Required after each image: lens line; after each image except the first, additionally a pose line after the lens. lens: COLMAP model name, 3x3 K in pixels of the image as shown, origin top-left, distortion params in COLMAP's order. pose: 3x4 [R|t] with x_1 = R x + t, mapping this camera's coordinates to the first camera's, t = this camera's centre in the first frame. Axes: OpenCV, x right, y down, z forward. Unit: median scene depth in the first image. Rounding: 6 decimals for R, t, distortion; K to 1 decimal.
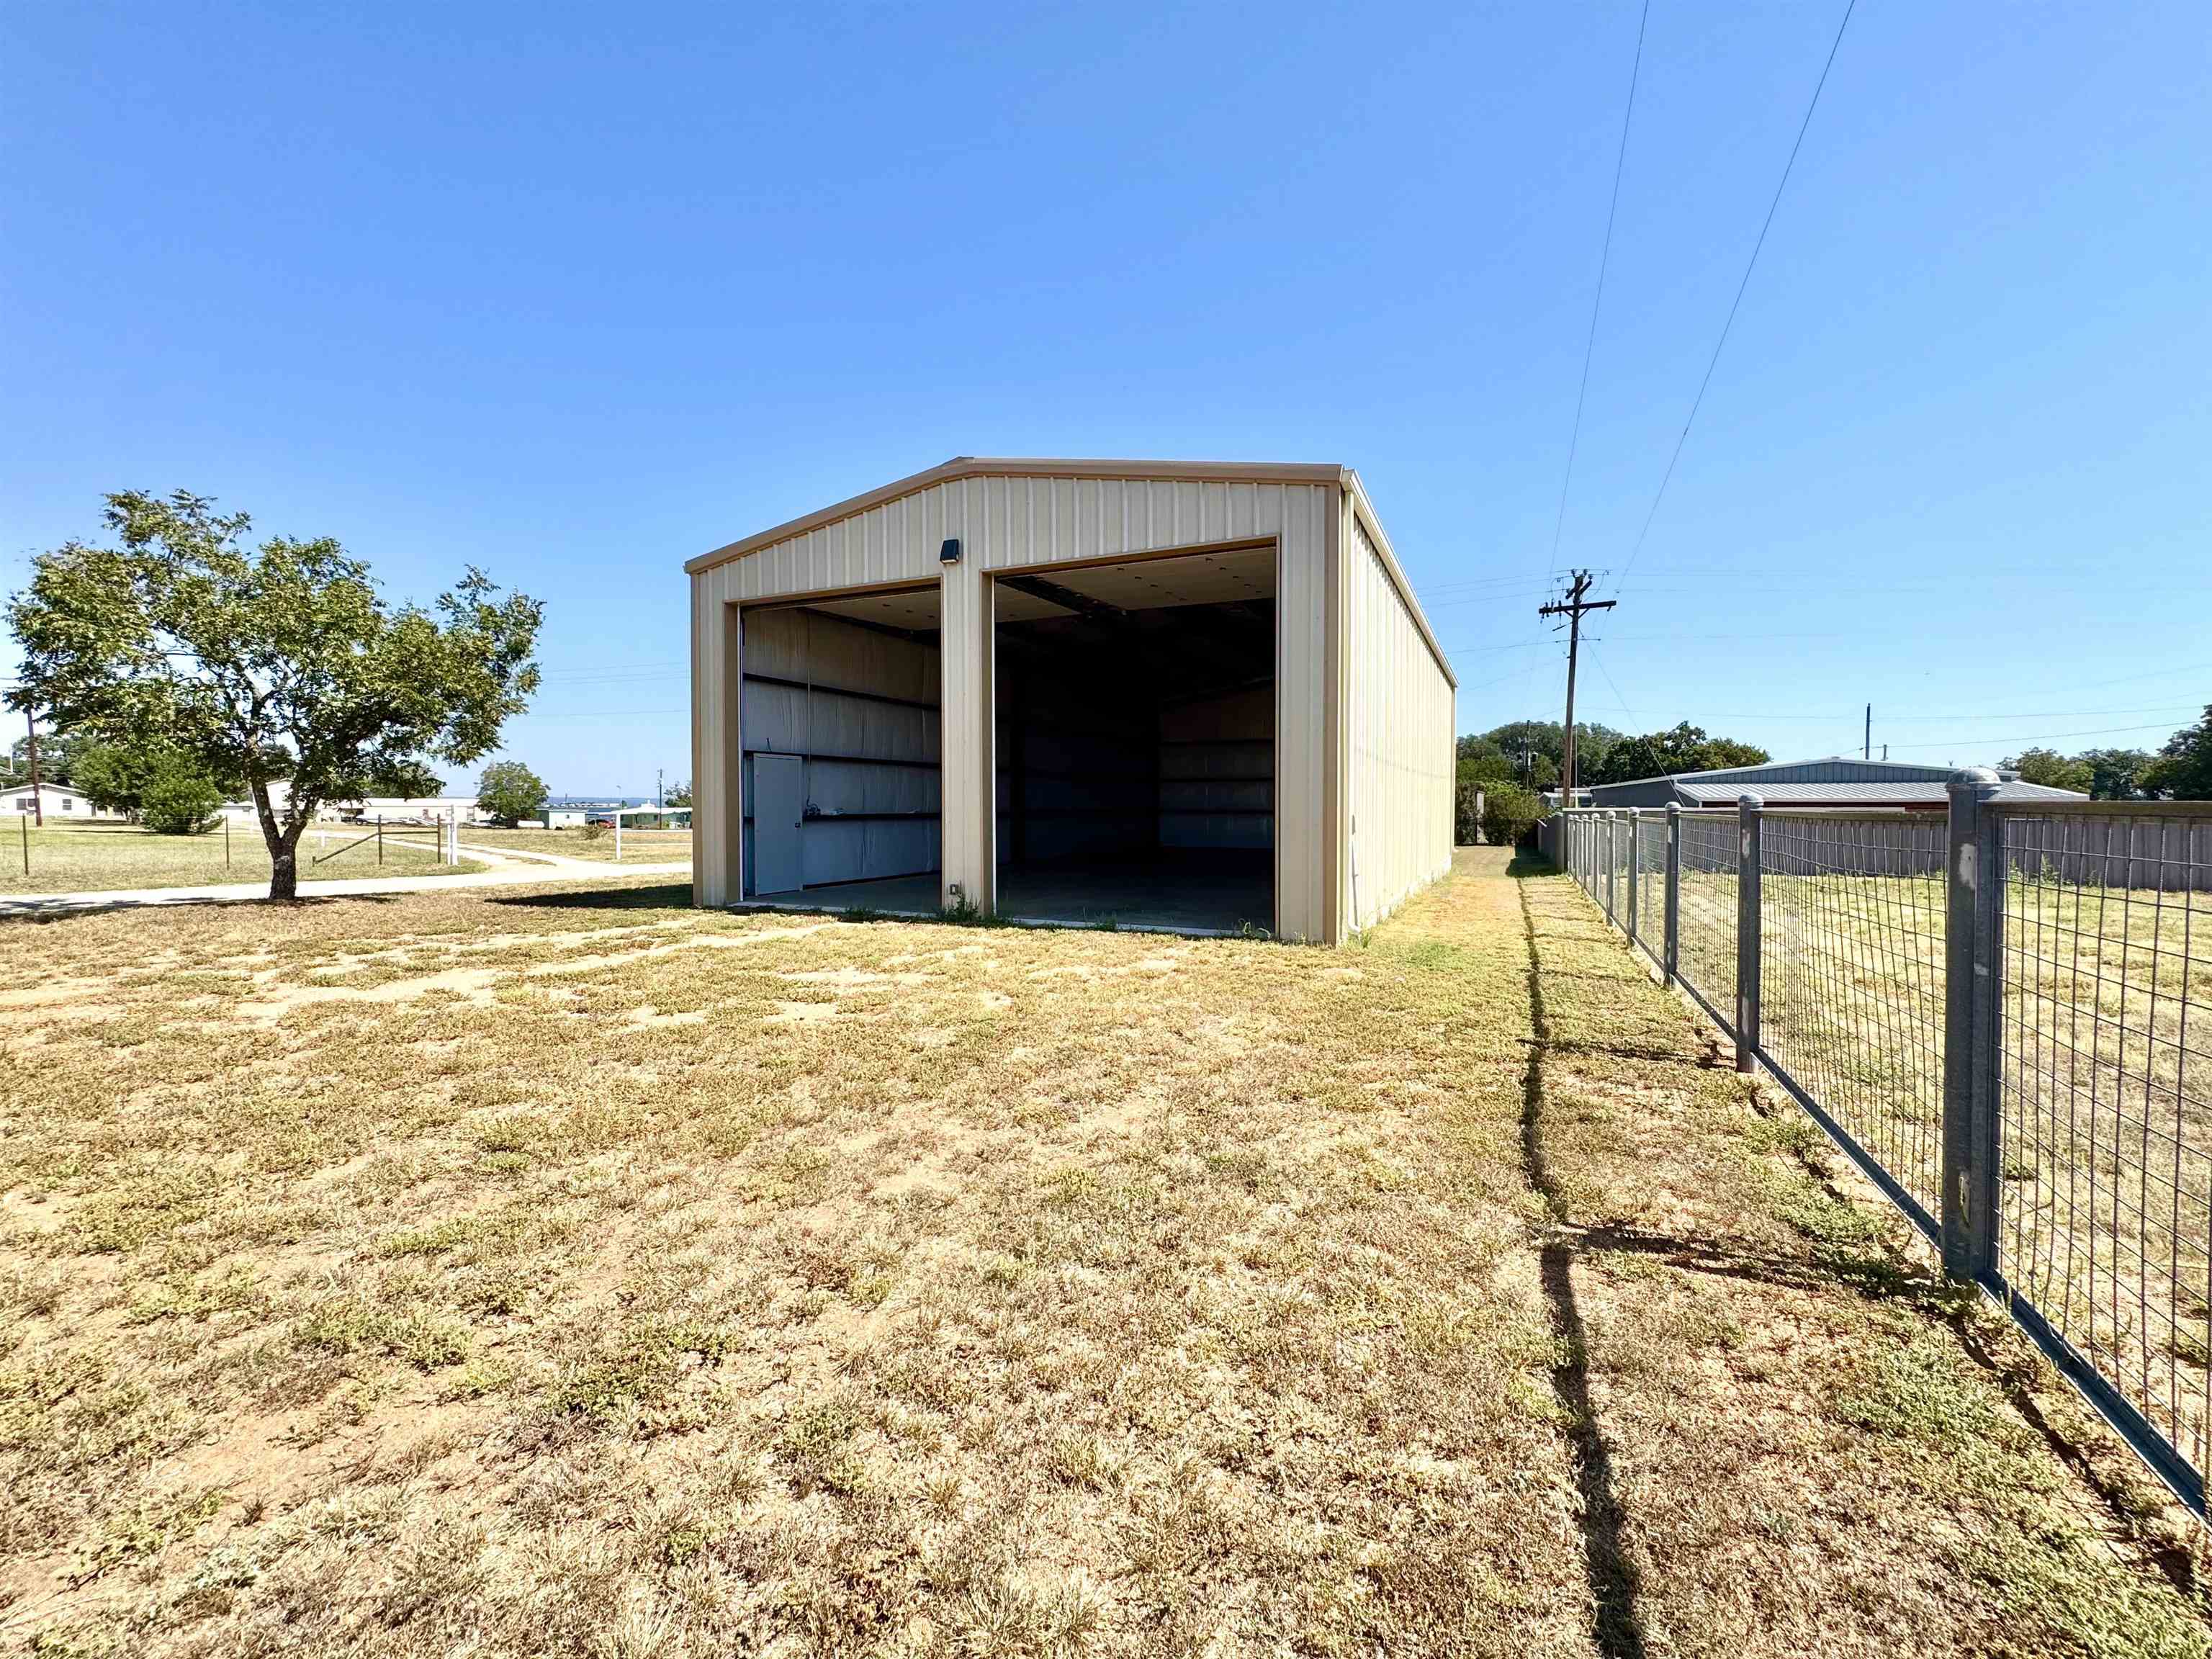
lens RADIAL K [[913.1, 0, 1126.0], [0, 913.1, 822.4], [0, 0, 1]] dist [0.001691, -0.000281]
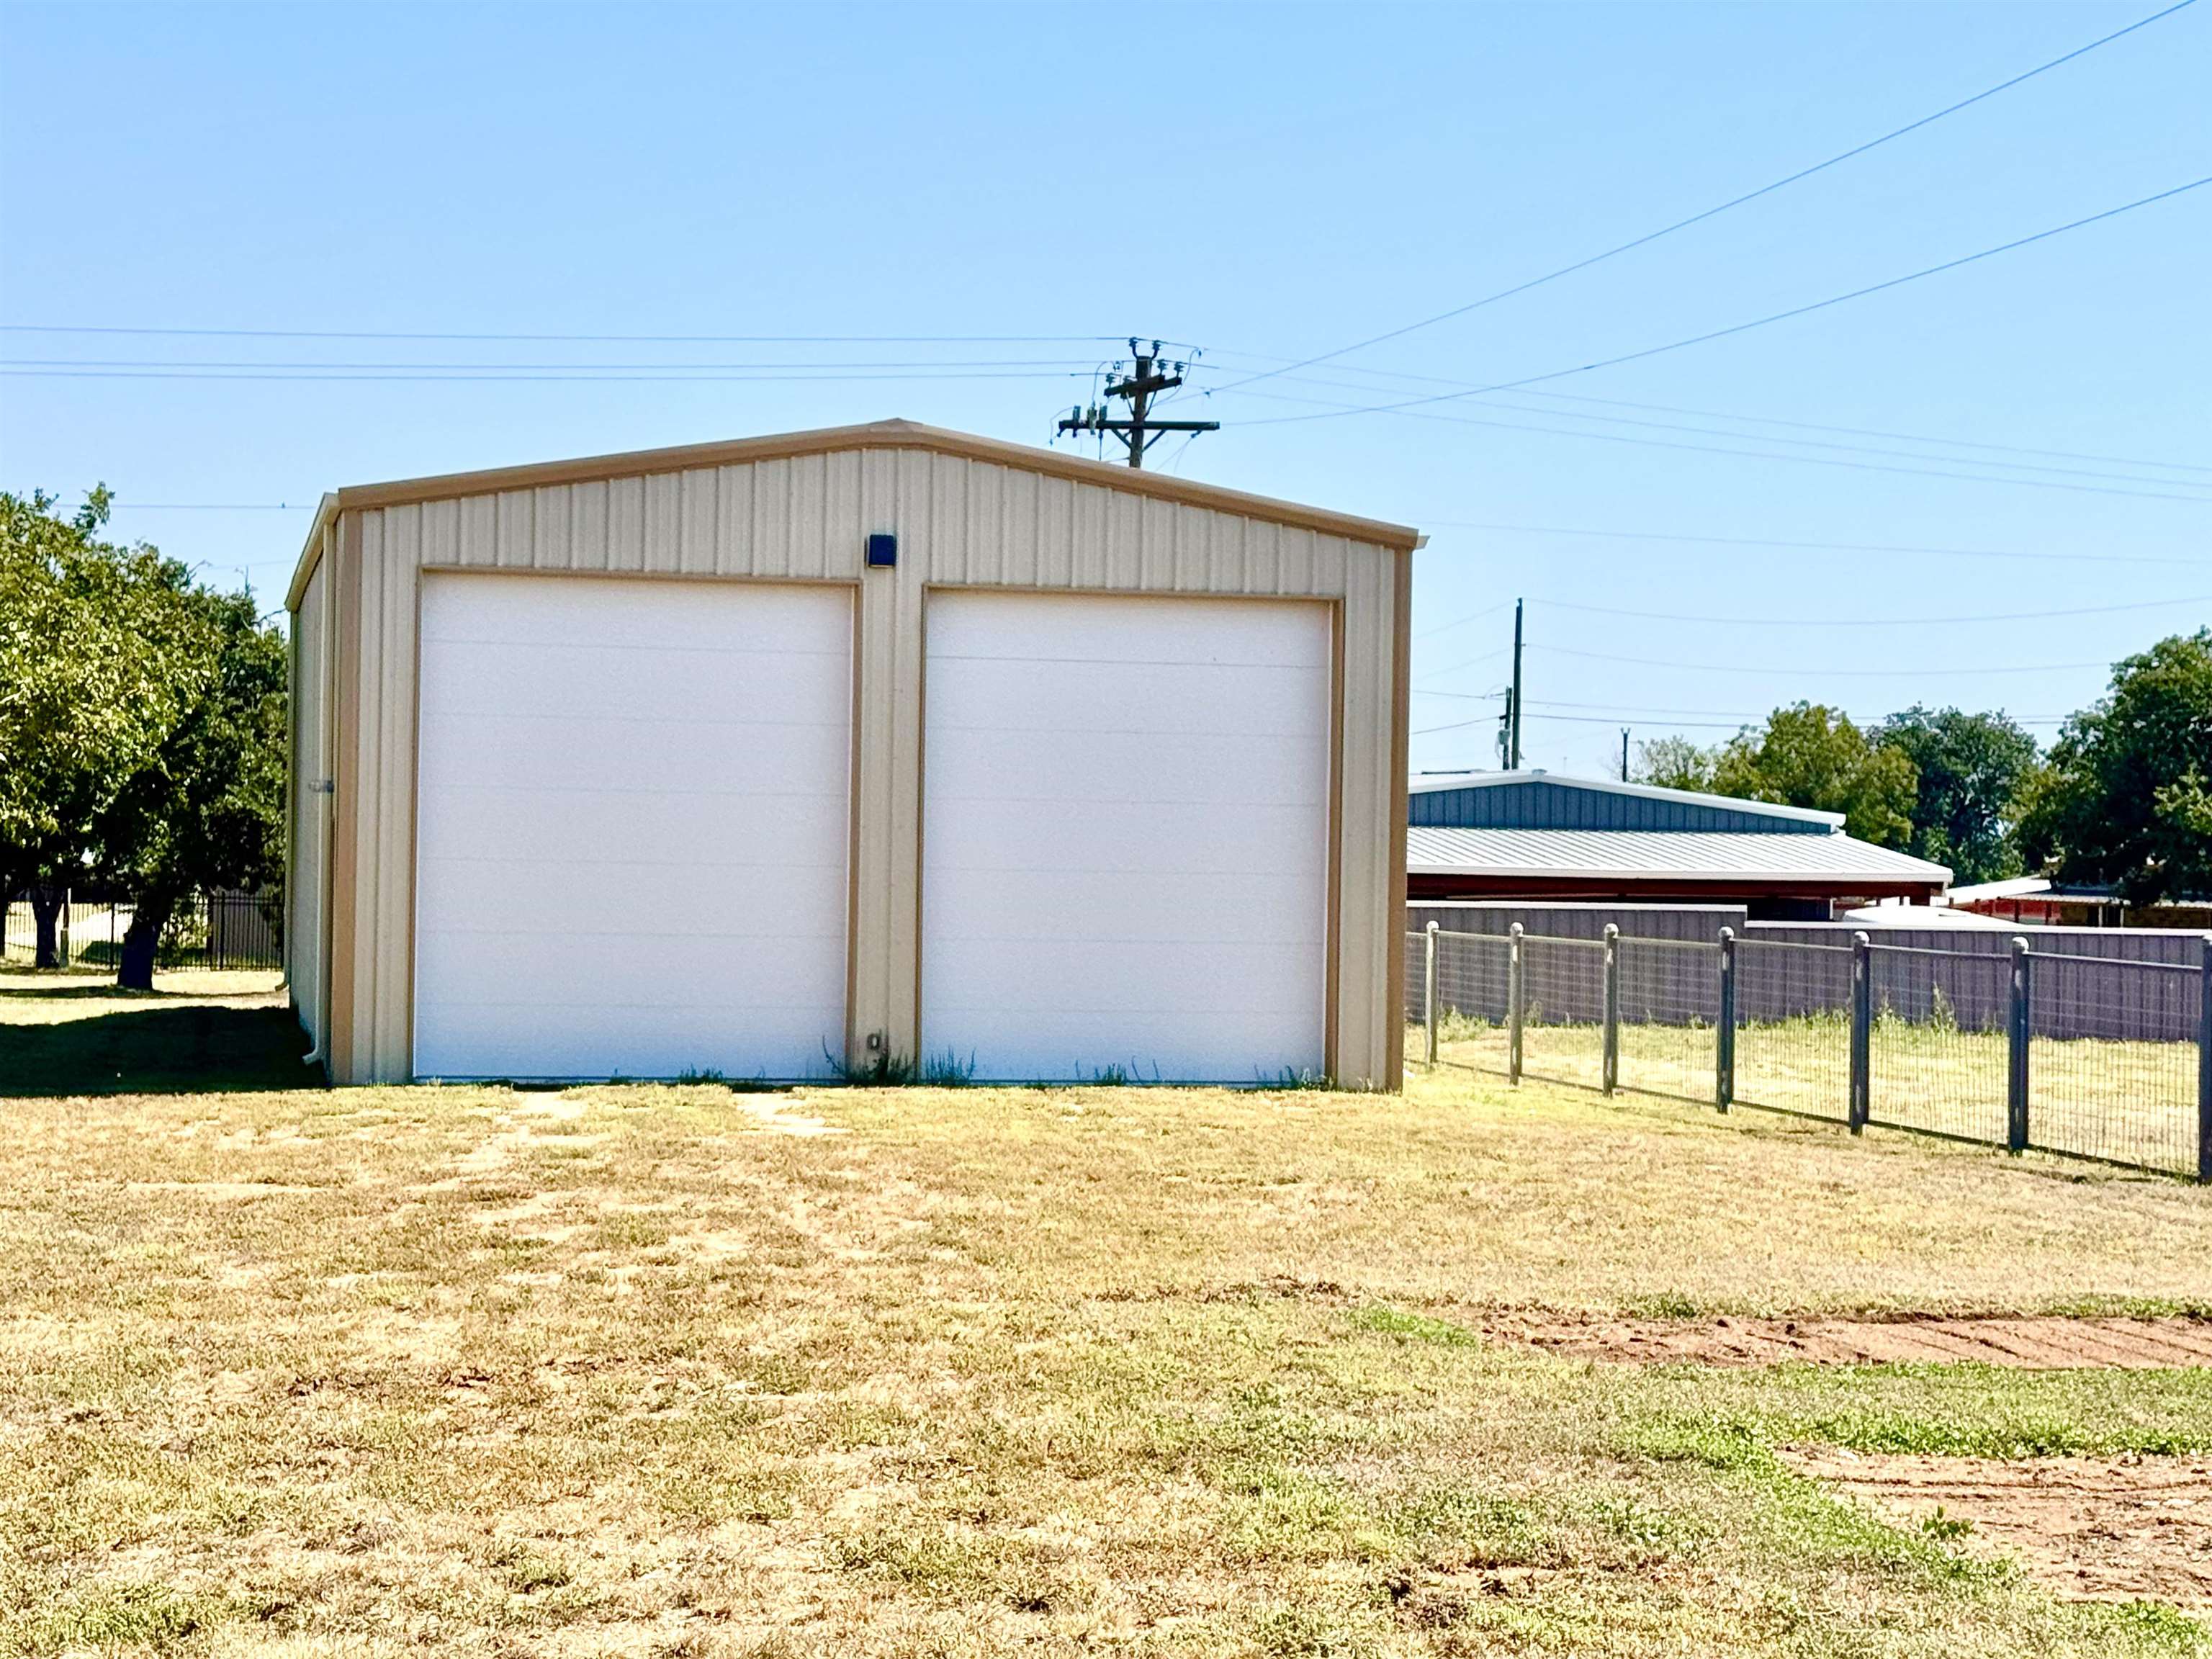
lens RADIAL K [[4155.5, 0, 1104.3], [0, 4155.5, 832.2], [0, 0, 1]] dist [0.046370, 0.000000]
pose [[0.809569, 0.015619, 0.586817, -0.672285], [-0.008507, 0.999853, -0.014876, -0.013977], [-0.586963, 0.007051, 0.809583, -0.582680]]
